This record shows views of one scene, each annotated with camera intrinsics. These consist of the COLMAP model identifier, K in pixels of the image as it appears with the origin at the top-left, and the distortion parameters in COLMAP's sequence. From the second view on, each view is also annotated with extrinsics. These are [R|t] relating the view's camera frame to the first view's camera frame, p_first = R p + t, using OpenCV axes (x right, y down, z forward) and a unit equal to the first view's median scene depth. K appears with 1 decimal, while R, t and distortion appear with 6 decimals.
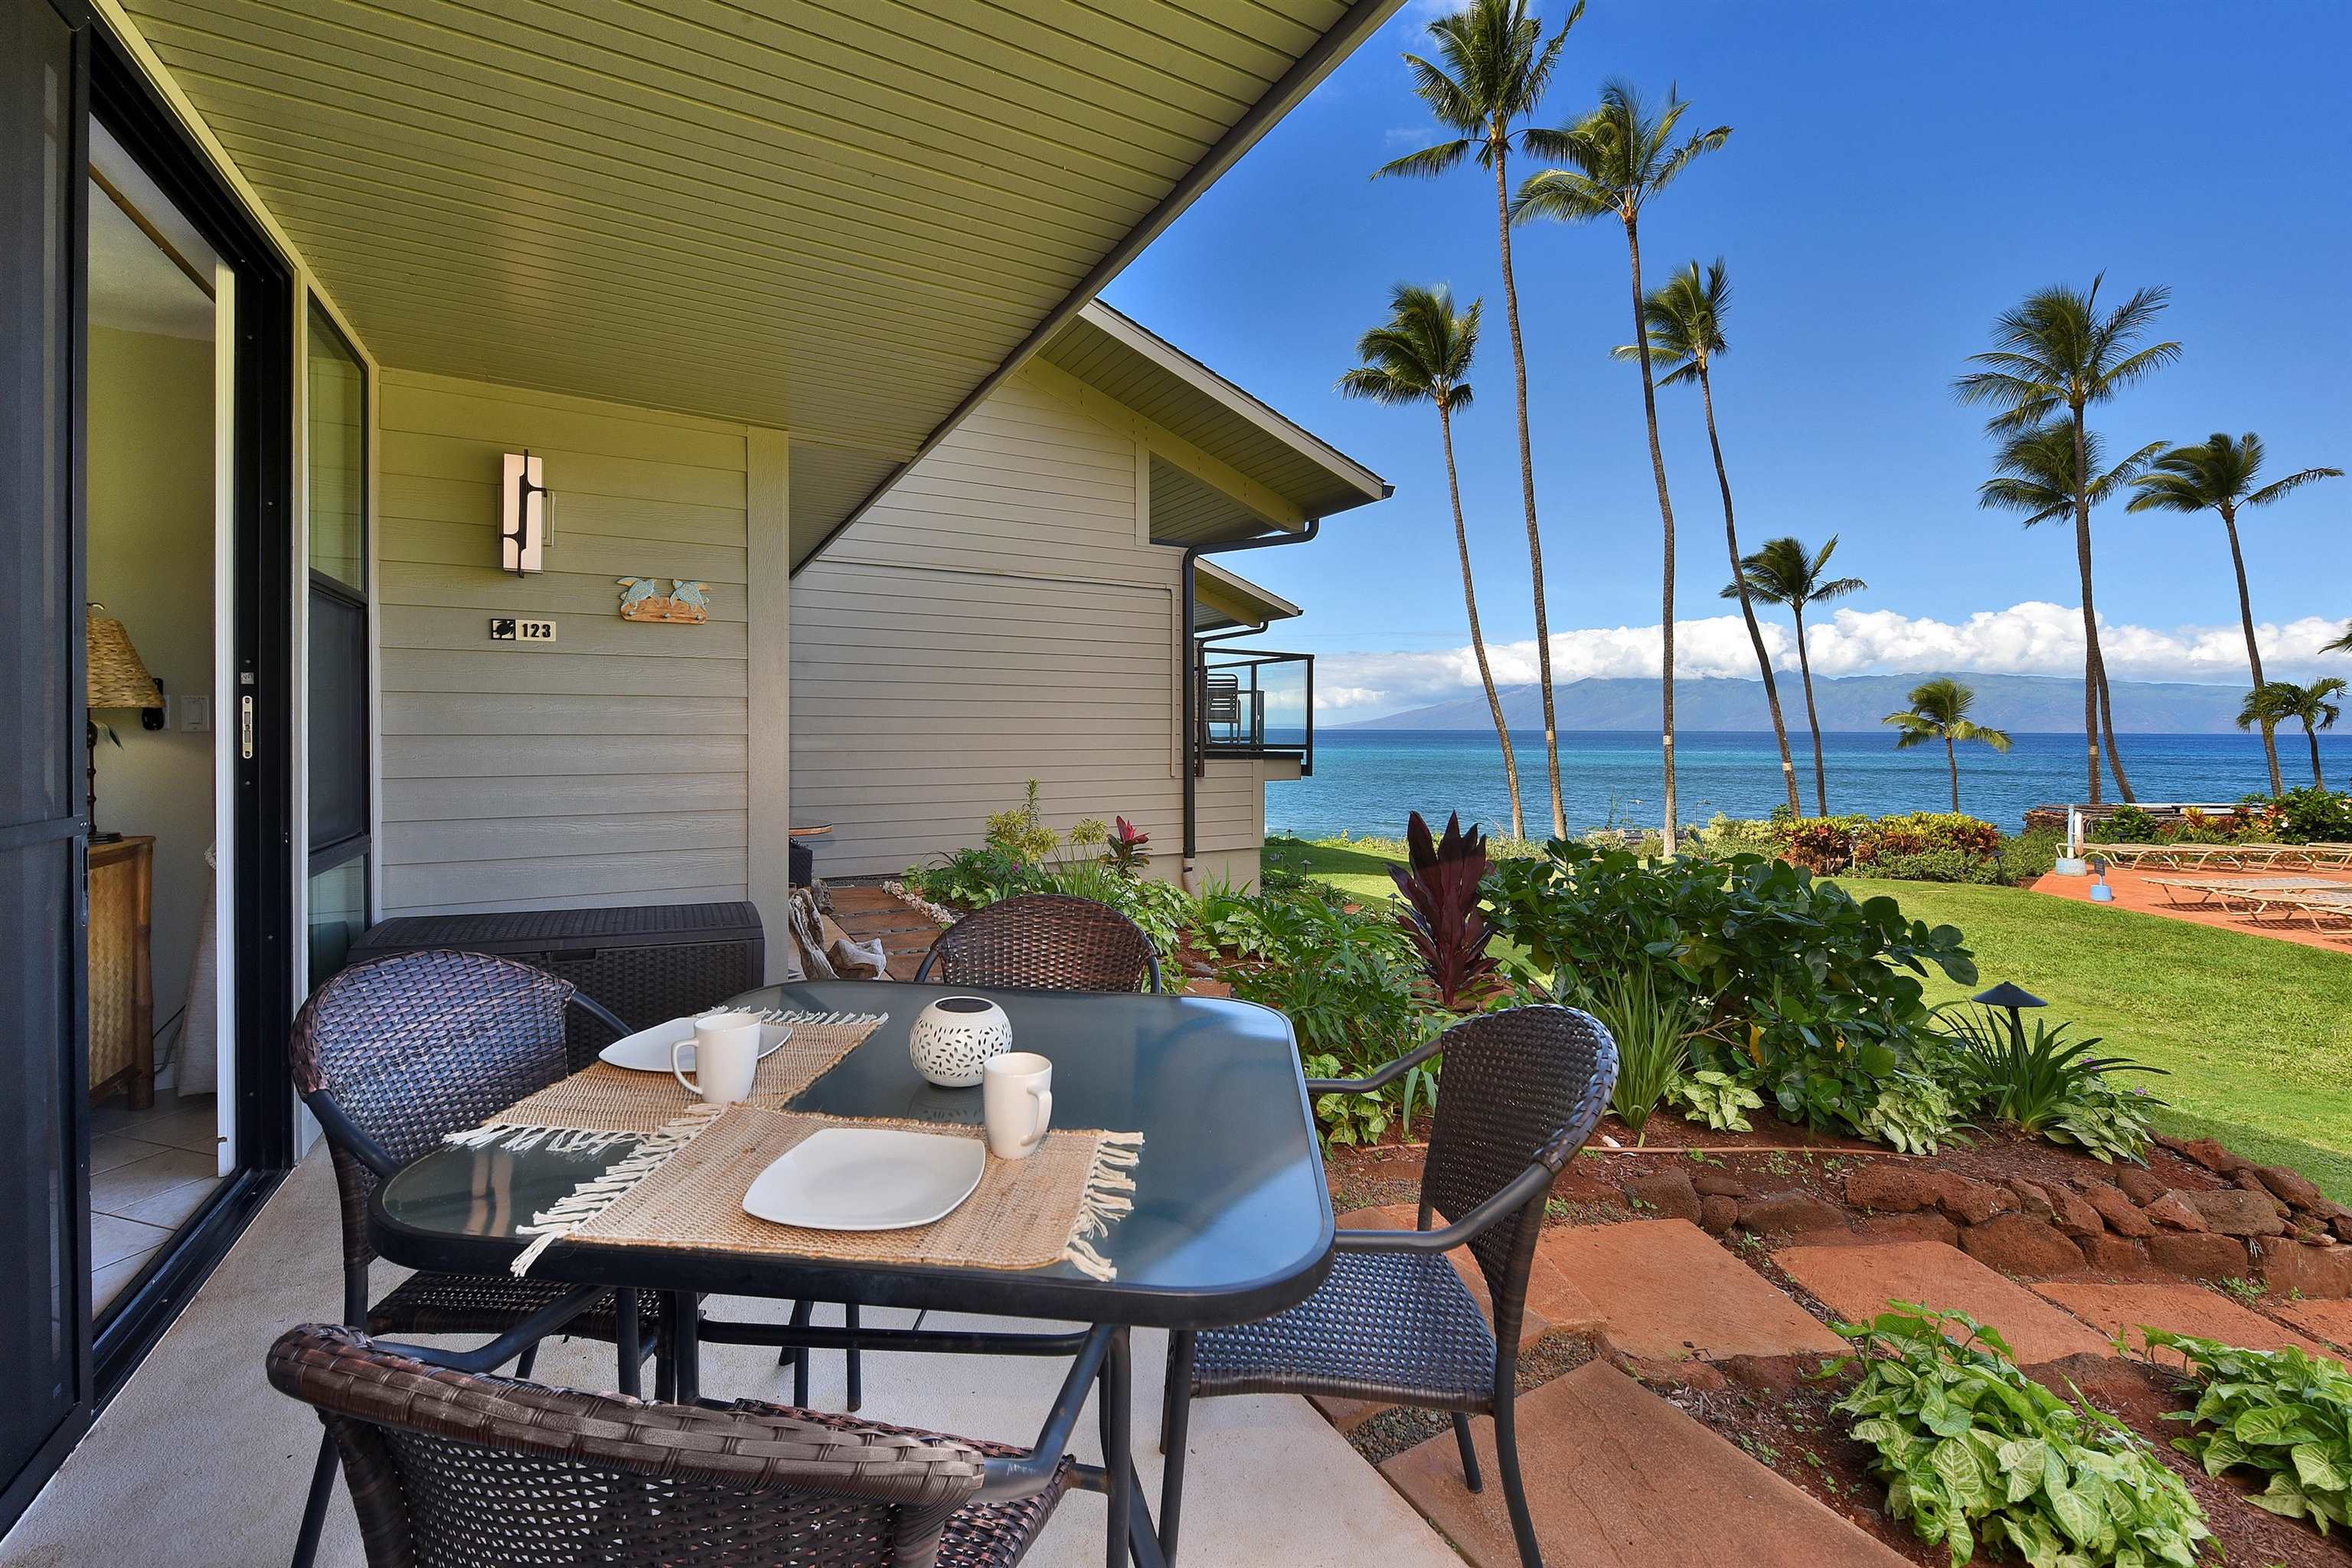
lens RADIAL K [[976.0, 0, 1192.5], [0, 976.0, 738.6], [0, 0, 1]] dist [-0.008895, -0.000365]
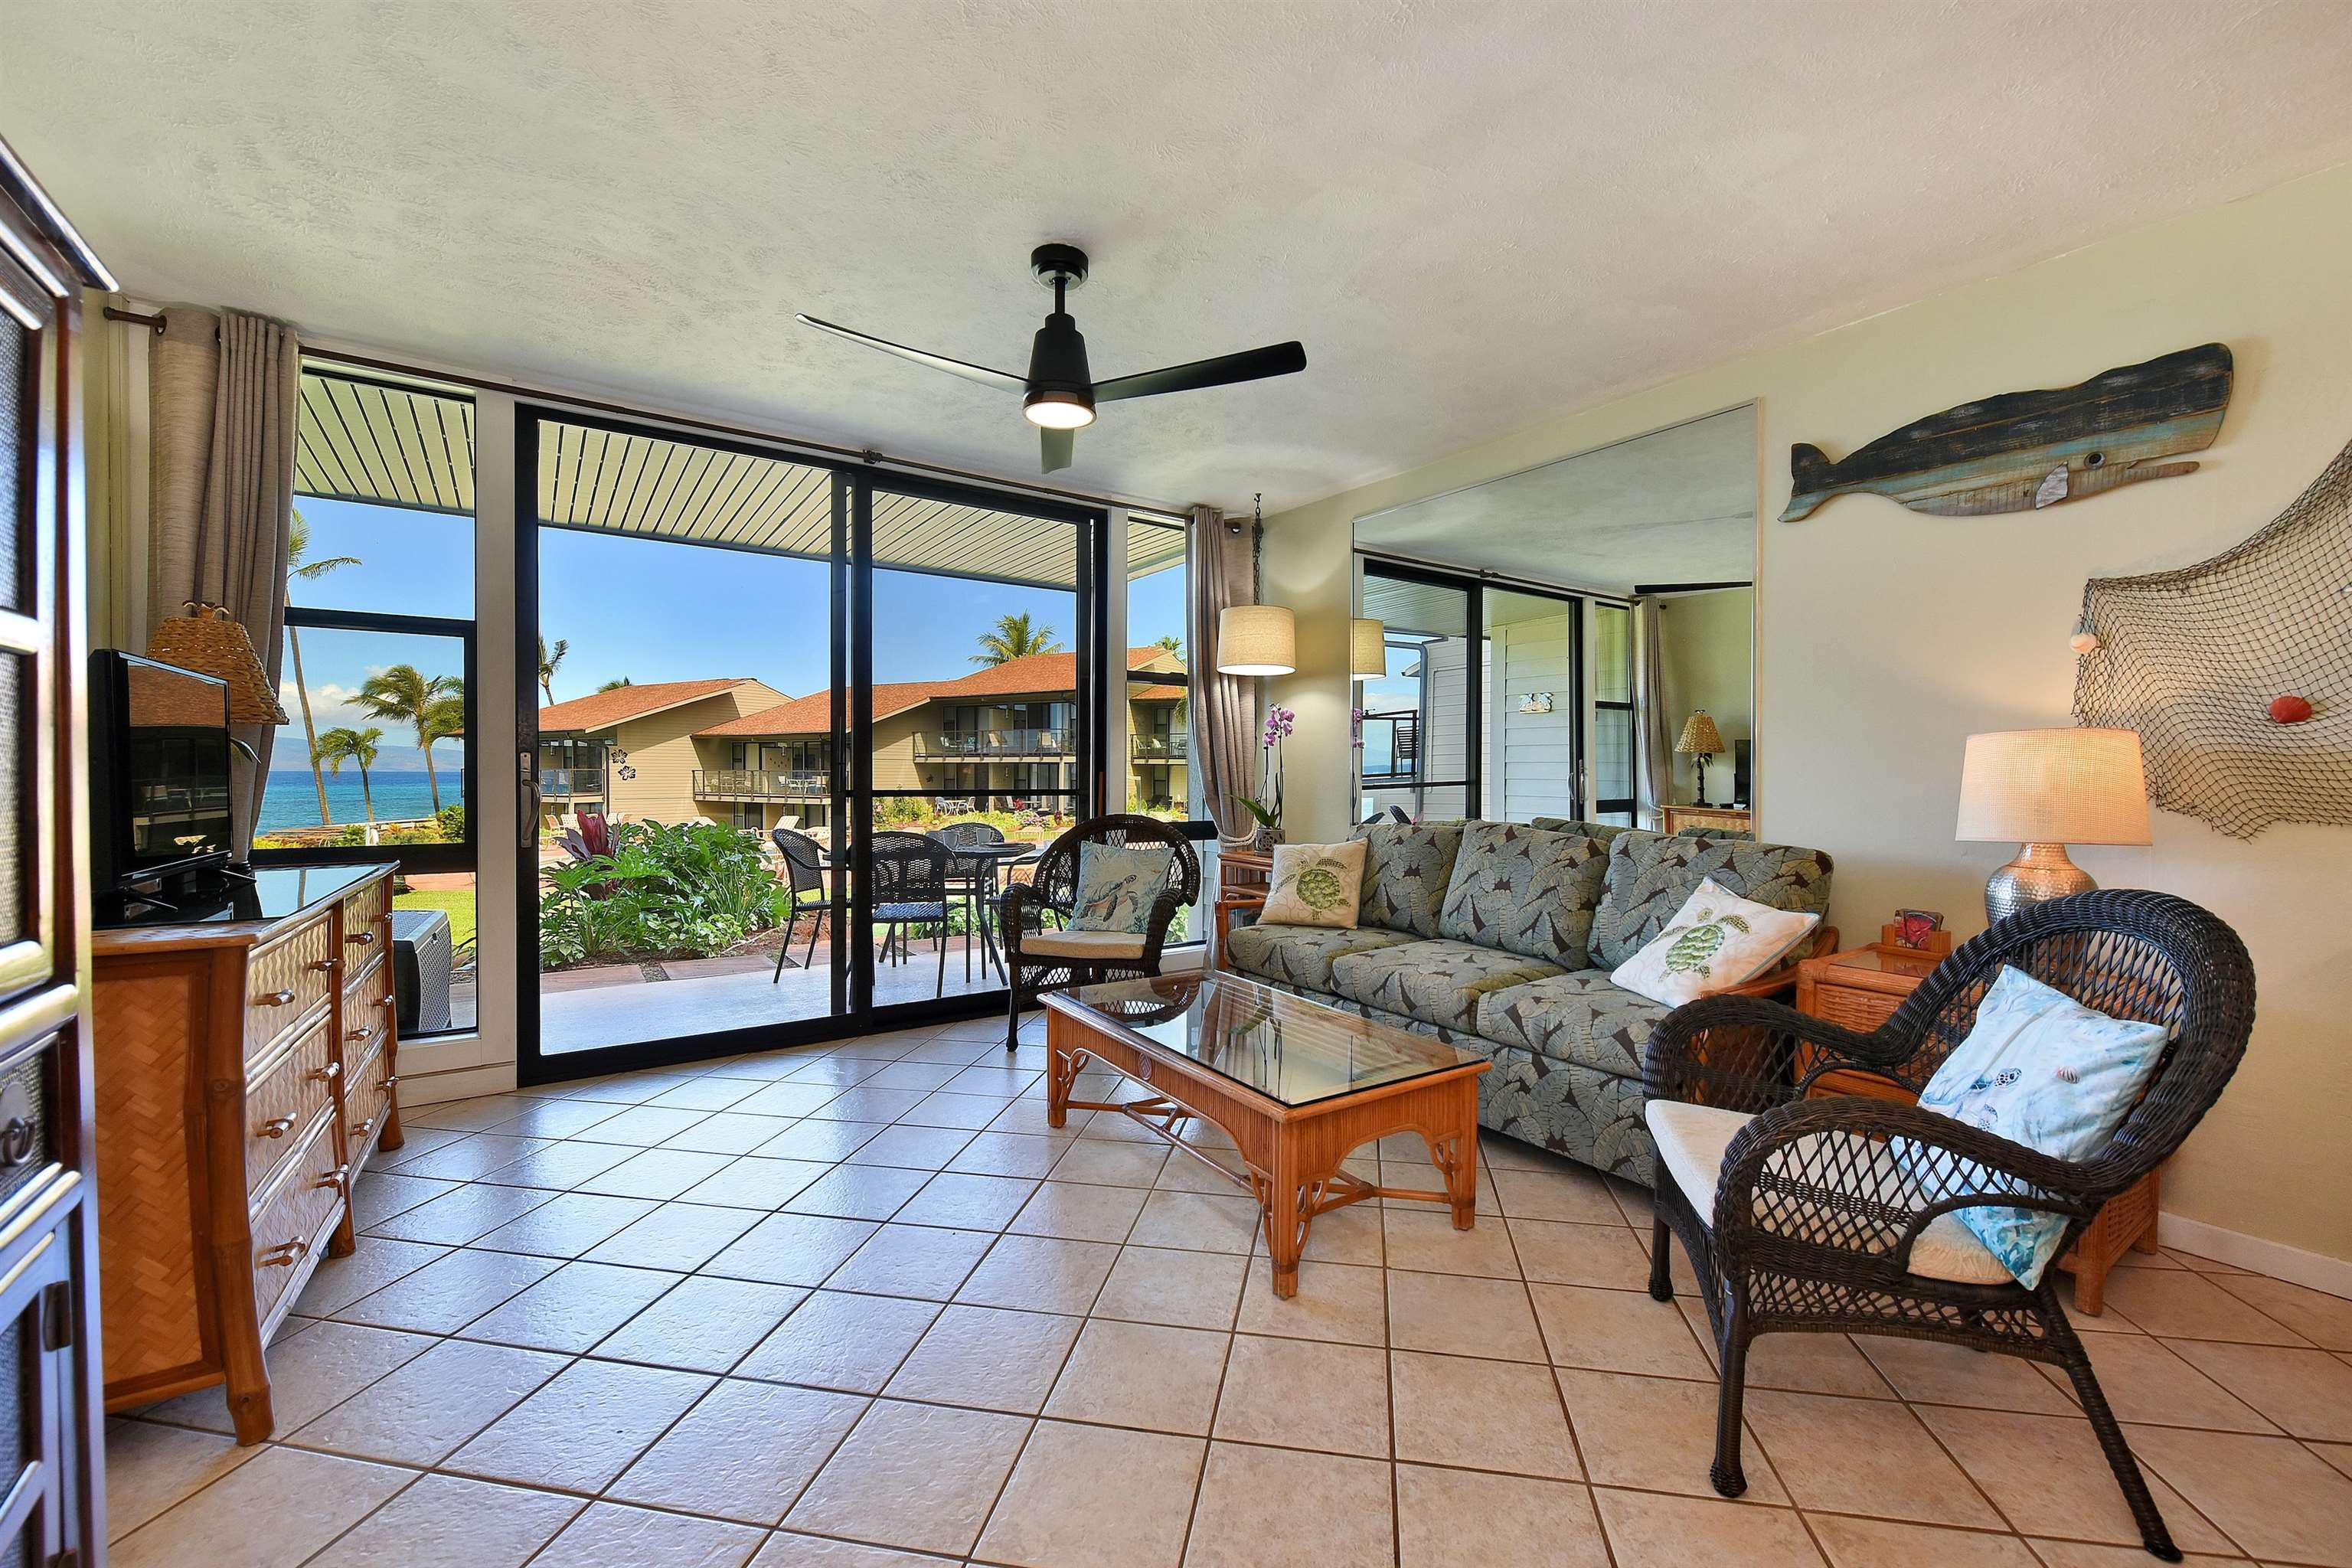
lens RADIAL K [[948.7, 0, 1200.3], [0, 948.7, 781.4], [0, 0, 1]] dist [-0.008766, 0.000215]
pose [[-0.098509, -0.013340, 0.995047, -0.225633], [0.006960, 0.999876, 0.014094, 0.001260], [-0.995112, 0.008314, -0.098404, 0.014331]]
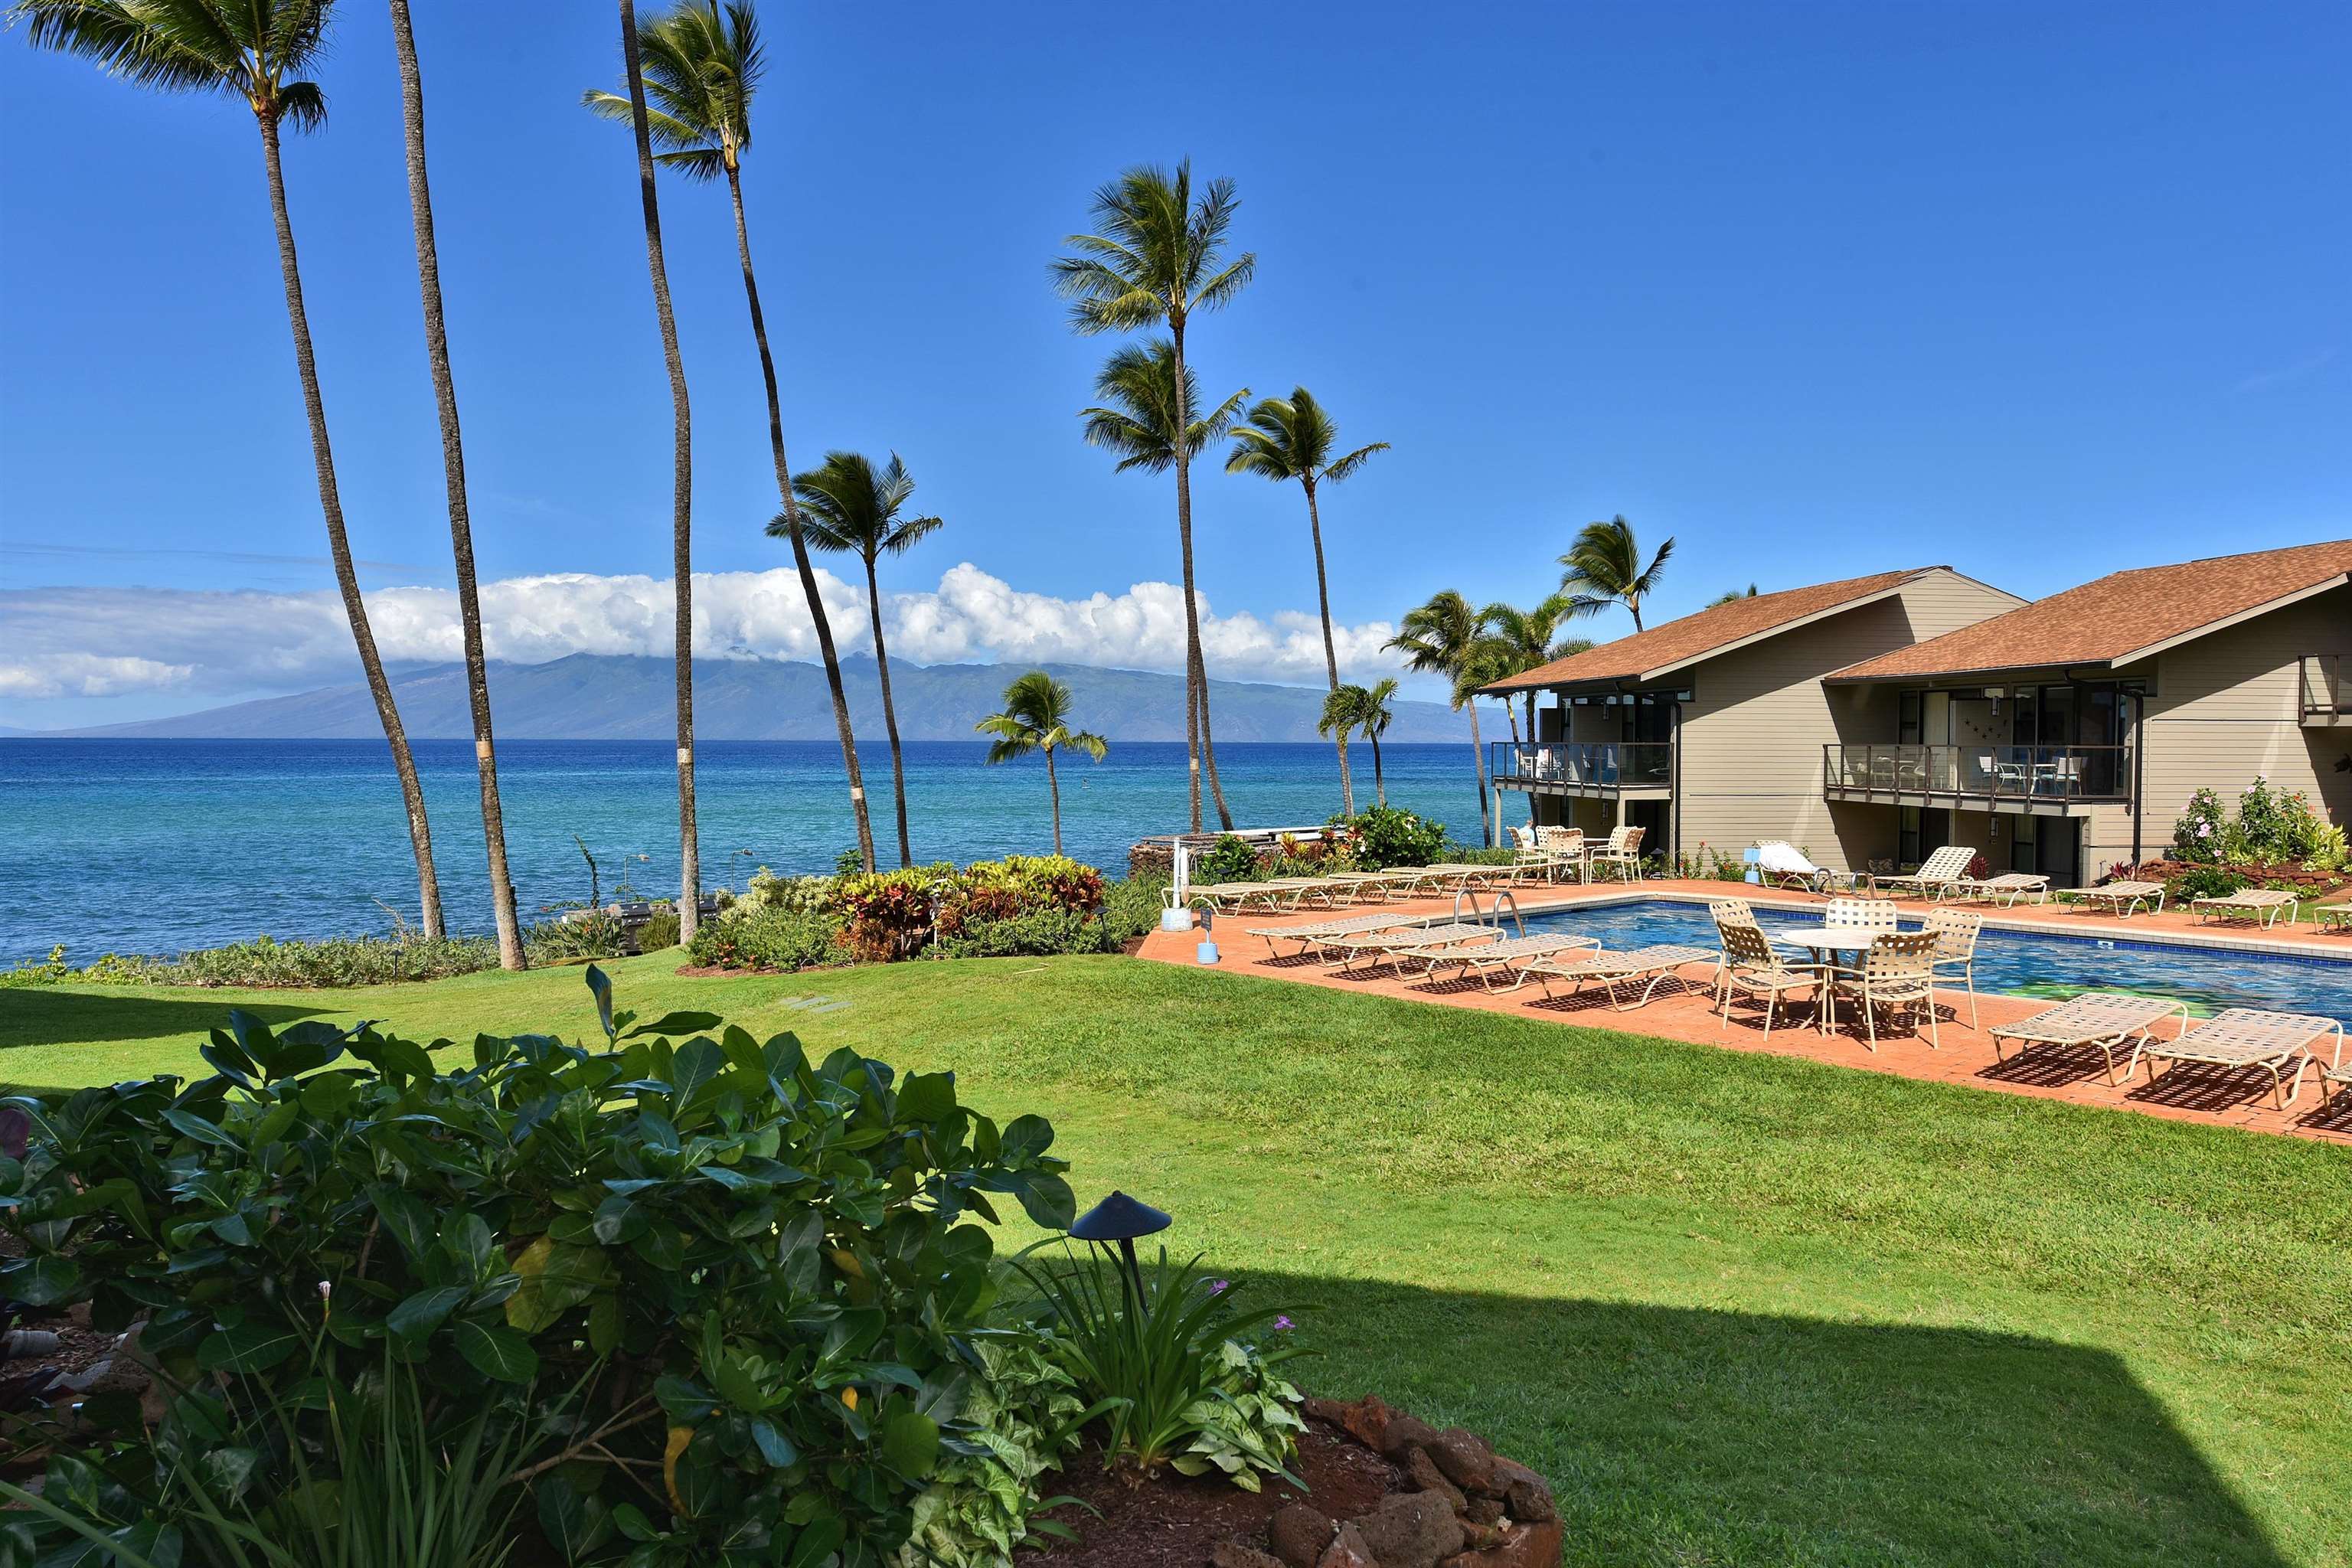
lens RADIAL K [[1597.8, 0, 1205.0], [0, 1597.8, 783.2], [0, 0, 1]] dist [0.011704, -0.001073]
pose [[0.726180, -0.019518, 0.687227, 0.030810], [0.006369, 0.999745, 0.021664, -0.000859], [-0.687475, -0.011355, 0.726119, 0.036843]]
